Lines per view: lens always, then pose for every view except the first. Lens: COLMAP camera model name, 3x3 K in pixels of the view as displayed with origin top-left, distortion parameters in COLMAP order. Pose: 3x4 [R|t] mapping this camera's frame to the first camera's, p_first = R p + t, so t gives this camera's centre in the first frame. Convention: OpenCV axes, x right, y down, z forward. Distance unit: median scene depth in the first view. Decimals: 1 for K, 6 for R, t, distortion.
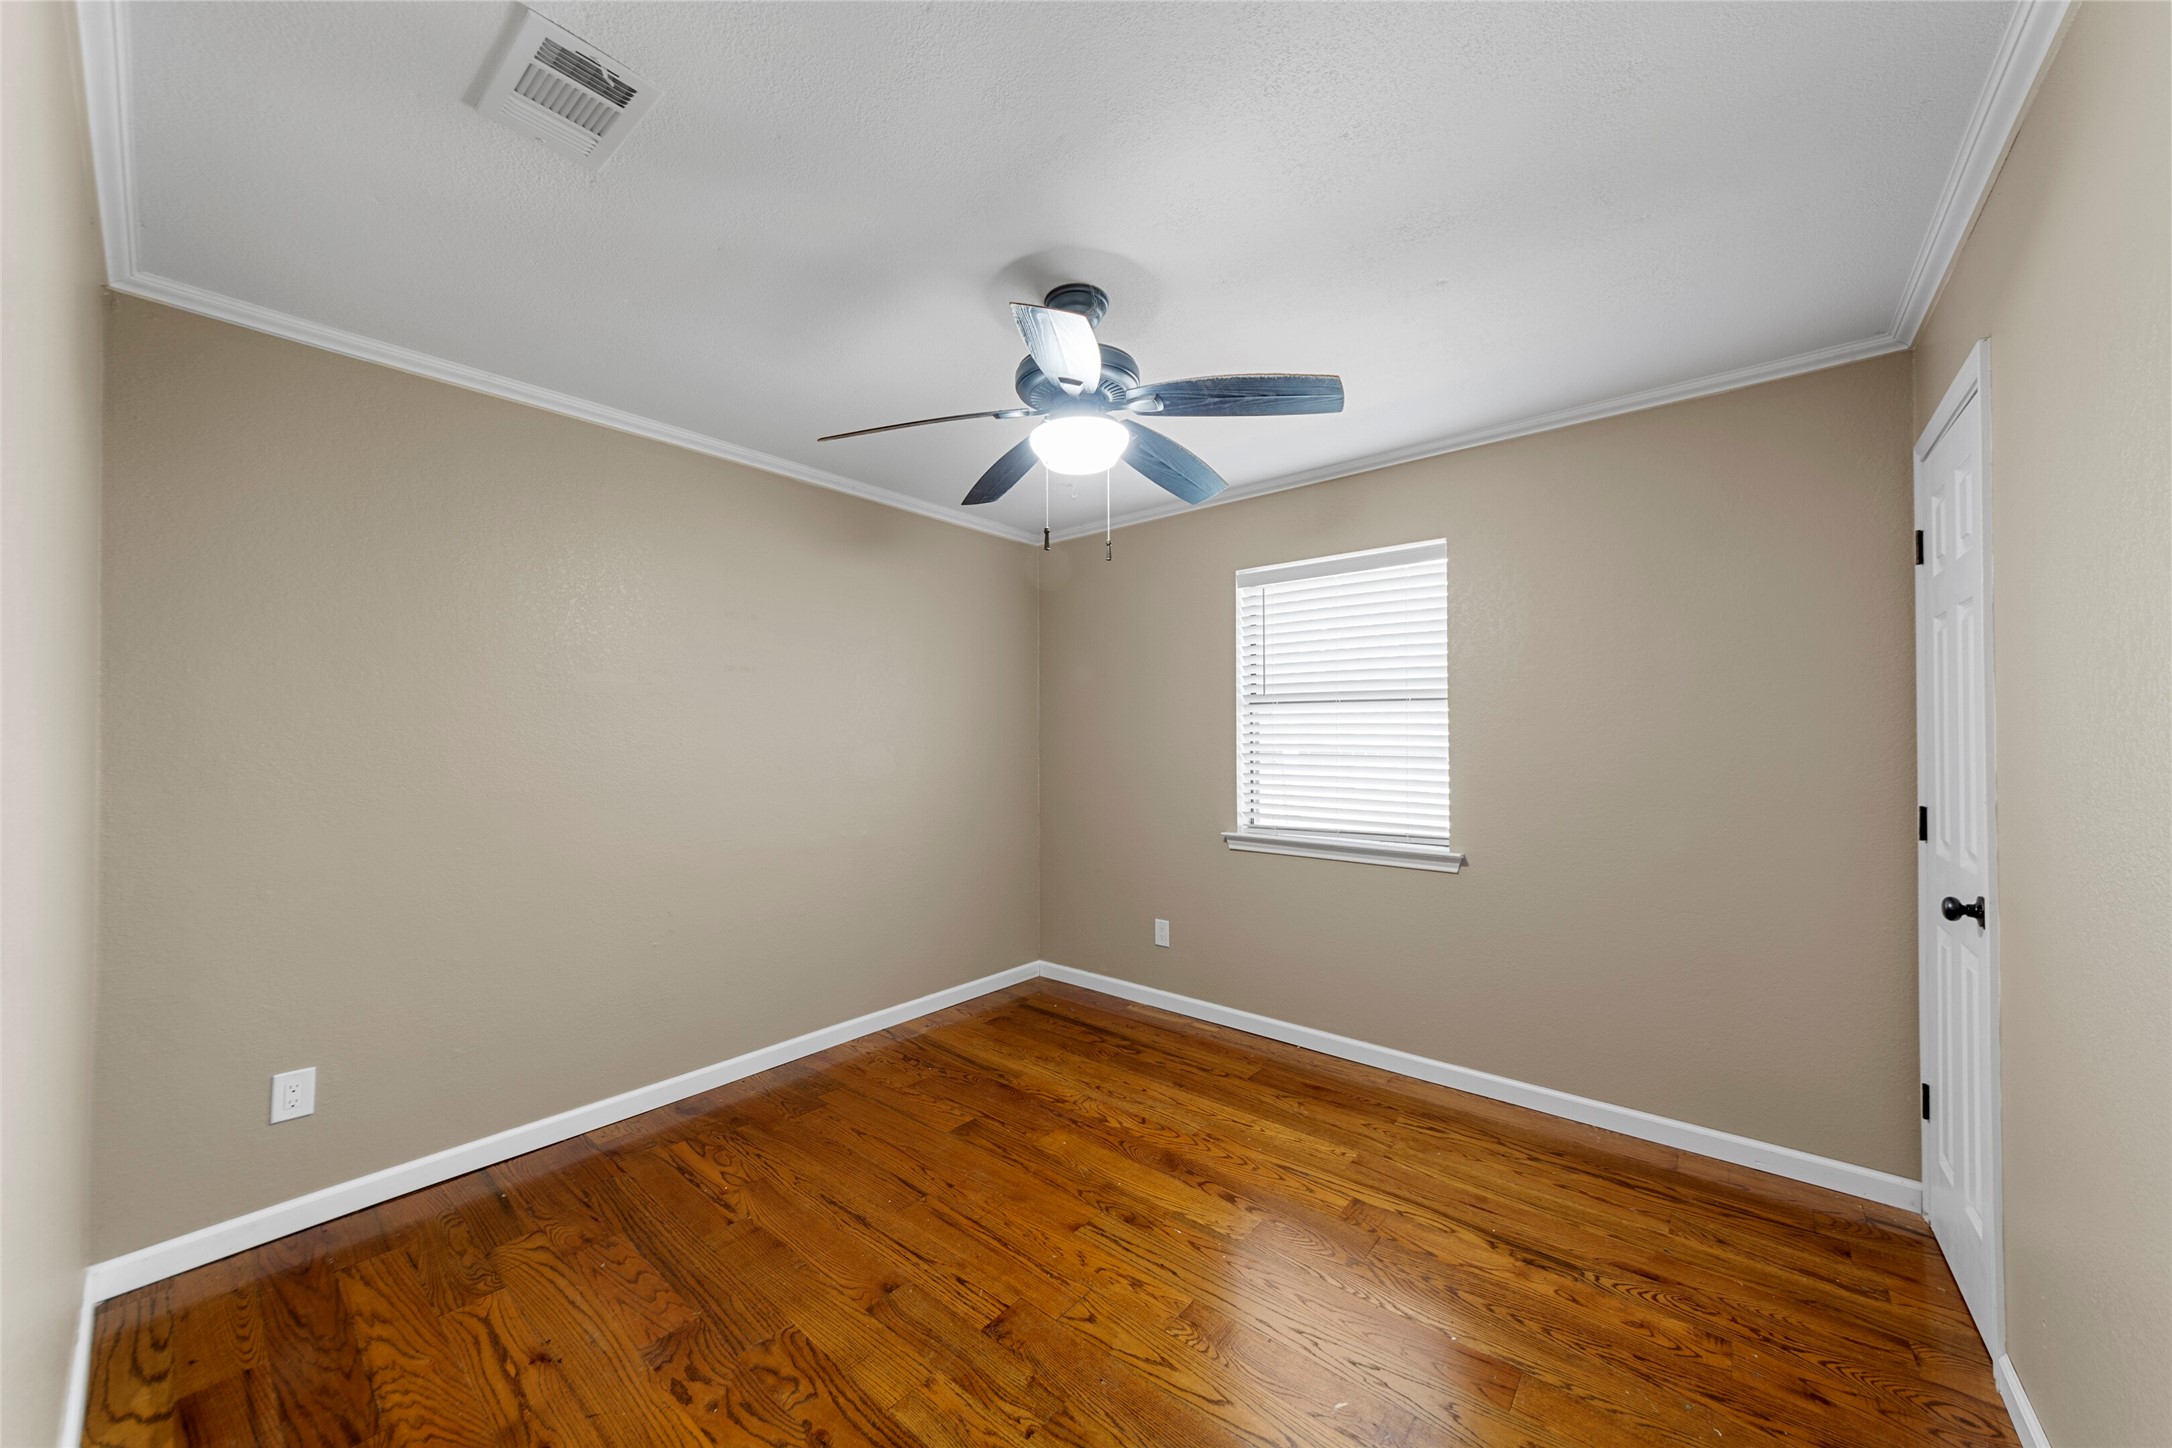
lens RADIAL K [[779.0, 0, 1078.0], [0, 779.0, 734.9], [0, 0, 1]] dist [0.003447, -0.001011]
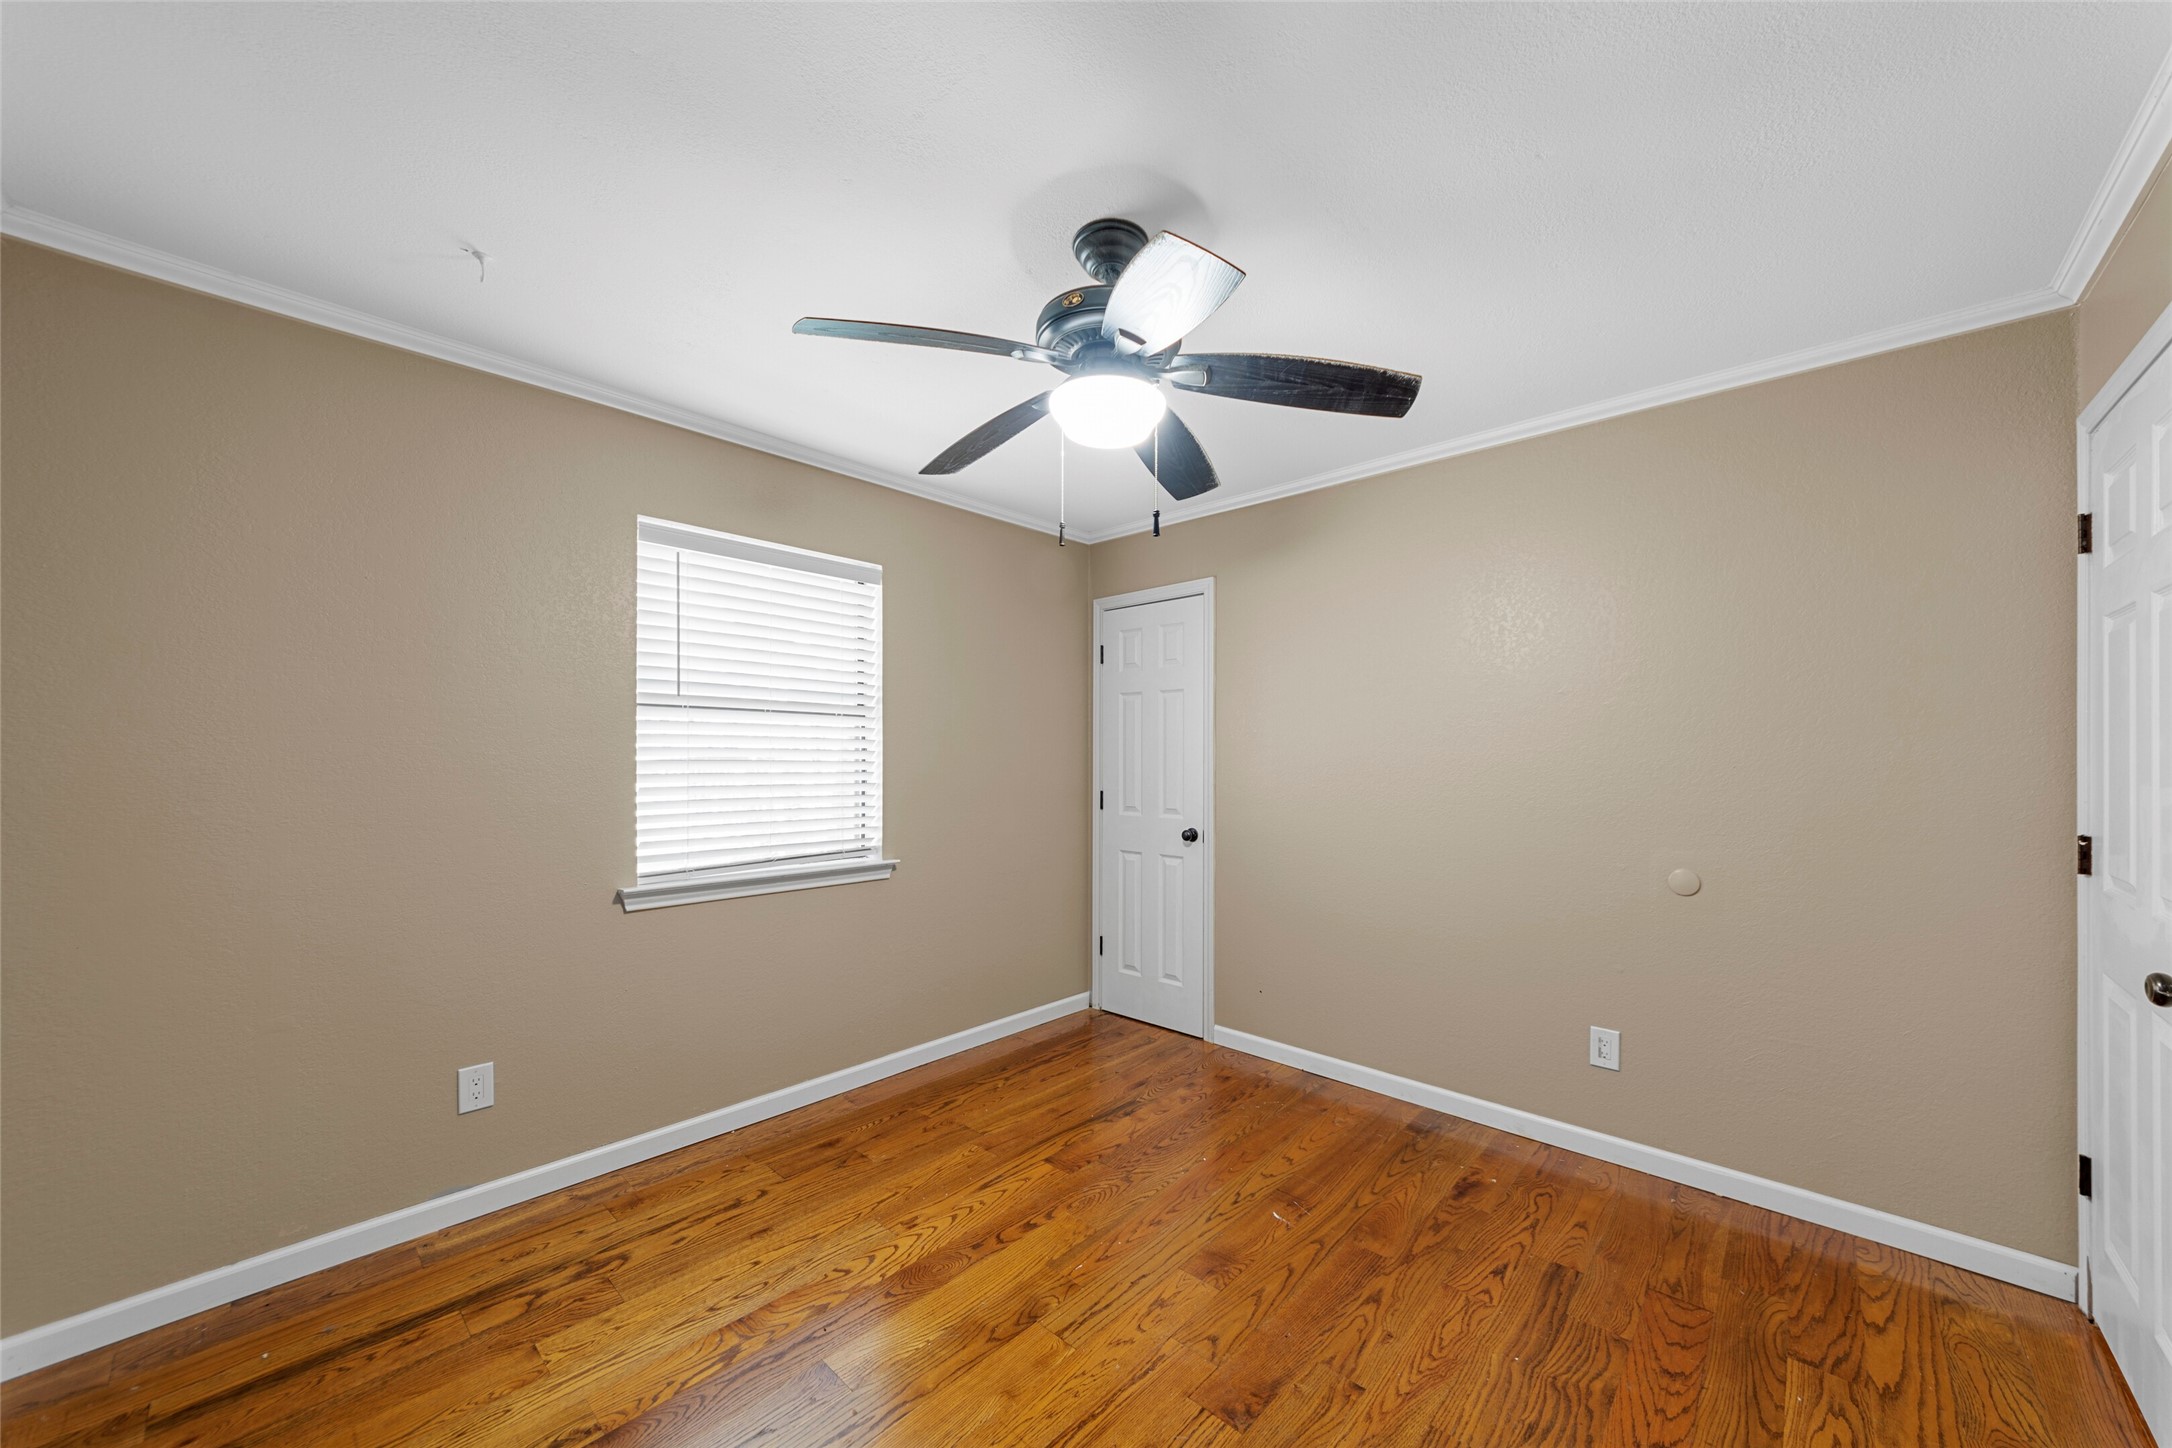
lens RADIAL K [[779.0, 0, 1104.9], [0, 779.0, 754.0], [0, 0, 1]] dist [0.003447, -0.001011]
pose [[0.037184, 0.001987, 0.999306, -0.590920], [-0.011725, 0.999930, -0.001552, 0.002002], [-0.999240, -0.011659, 0.037205, 0.664225]]
